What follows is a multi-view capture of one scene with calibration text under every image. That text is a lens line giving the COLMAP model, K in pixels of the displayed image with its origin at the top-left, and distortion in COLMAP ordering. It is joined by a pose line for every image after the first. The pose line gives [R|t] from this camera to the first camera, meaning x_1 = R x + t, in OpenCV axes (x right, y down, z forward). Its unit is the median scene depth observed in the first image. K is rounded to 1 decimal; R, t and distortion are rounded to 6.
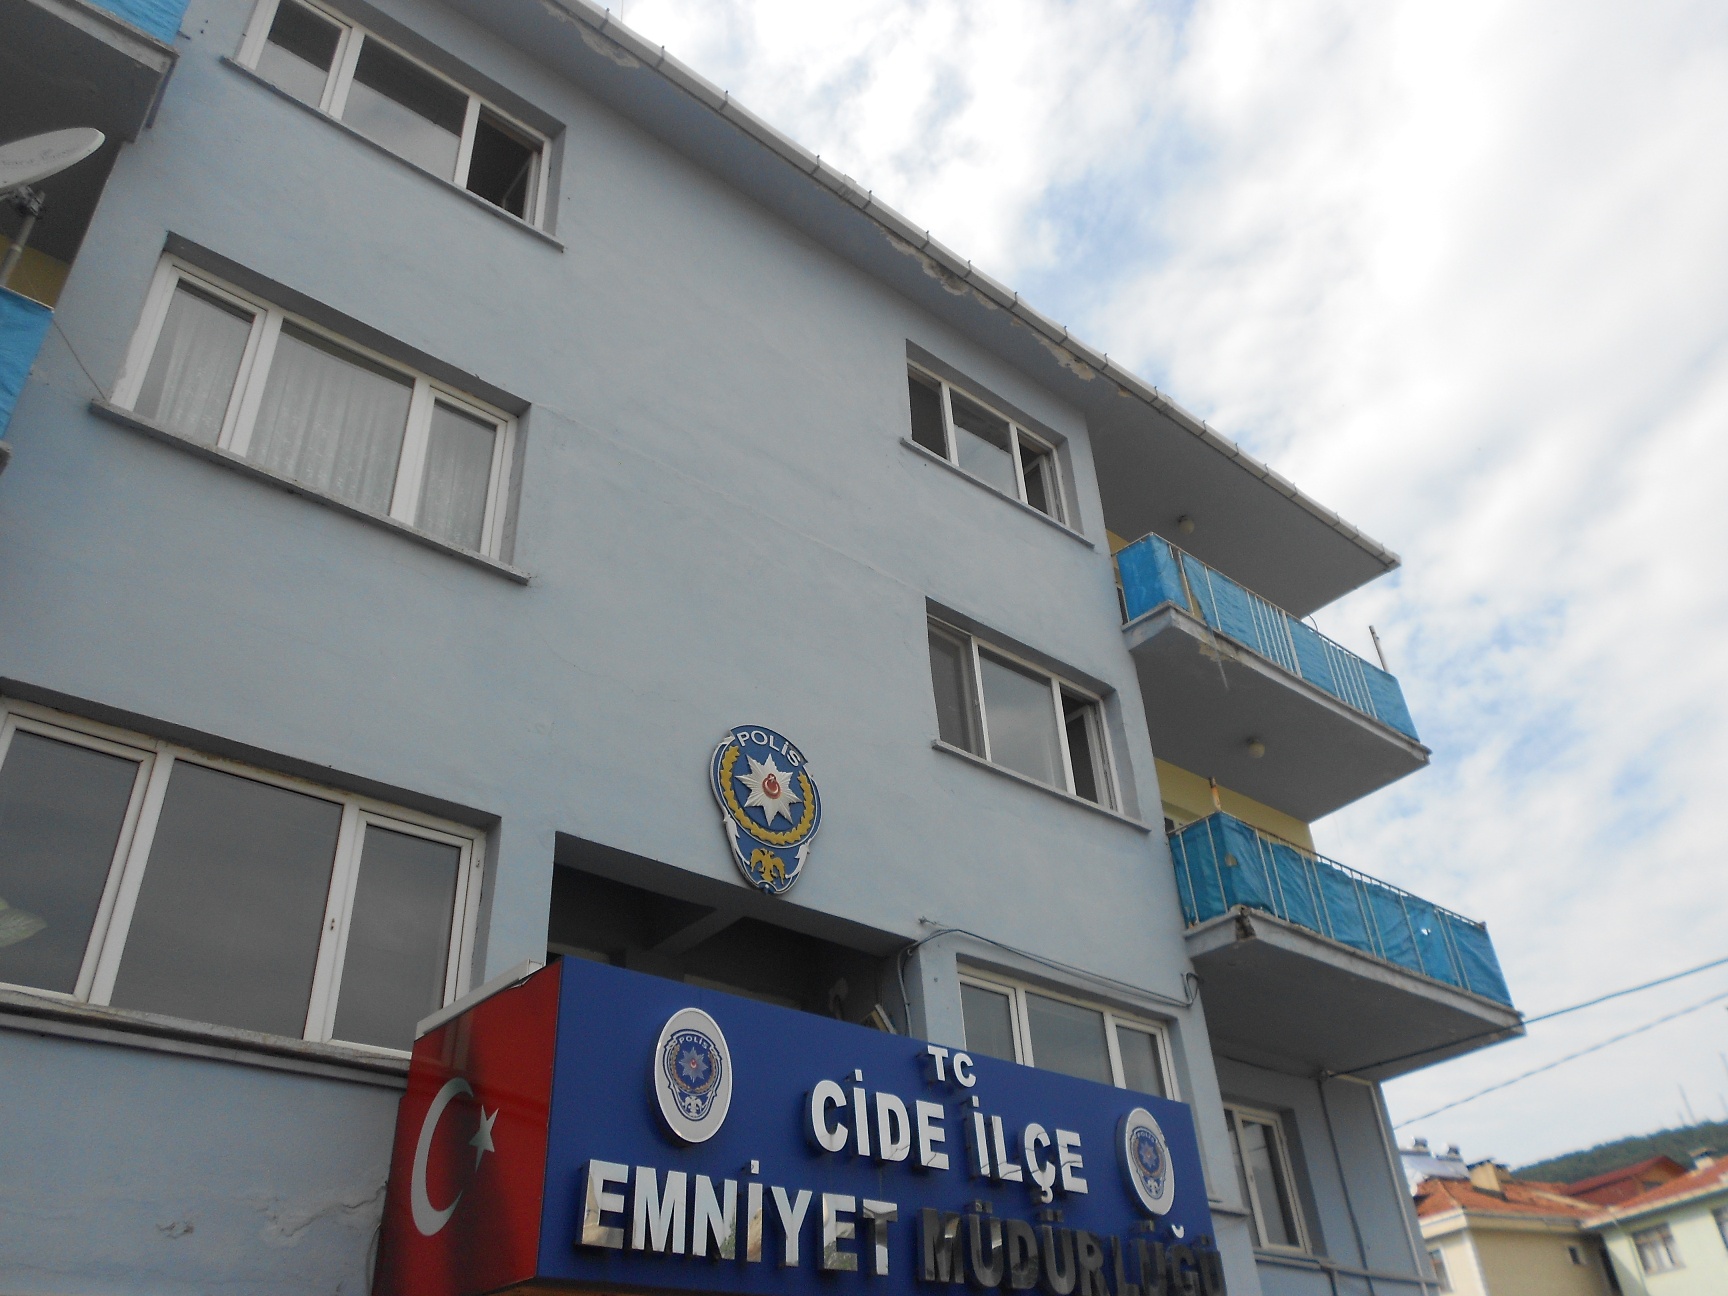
lens RADIAL K [[1379.5, 0, 864.0], [0, 1379.5, 648.0], [0, 0, 1]] dist [-0.064493, 0.168498]
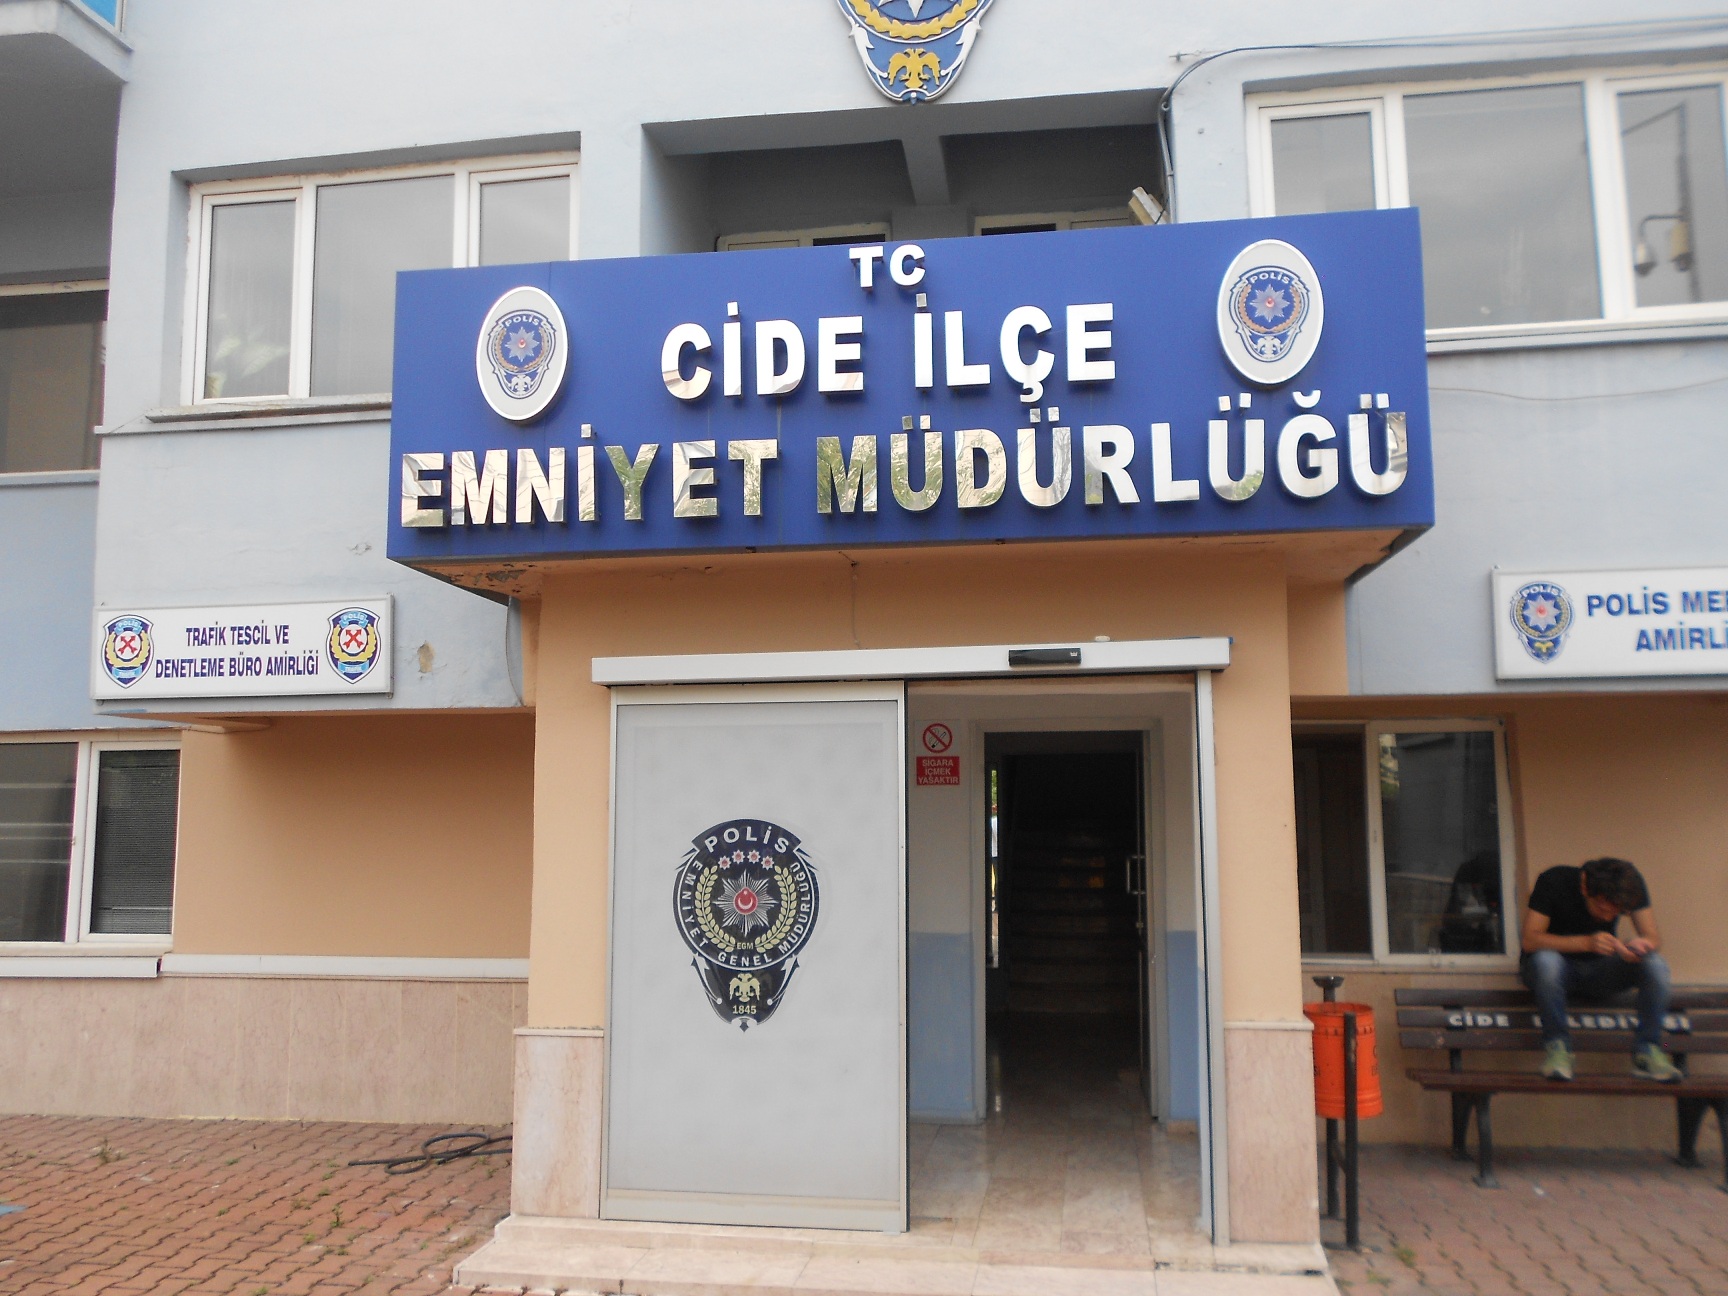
lens RADIAL K [[1459.3, 0, 864.0], [0, 1459.3, 648.0], [0, 0, 1]] dist [0.046967, -0.008386]
pose [[0.647196, -0.055854, -0.760275, 0.698147], [0.398243, 0.875176, 0.274715, 0.261439], [0.650030, -0.480569, 0.588654, 0.382359]]
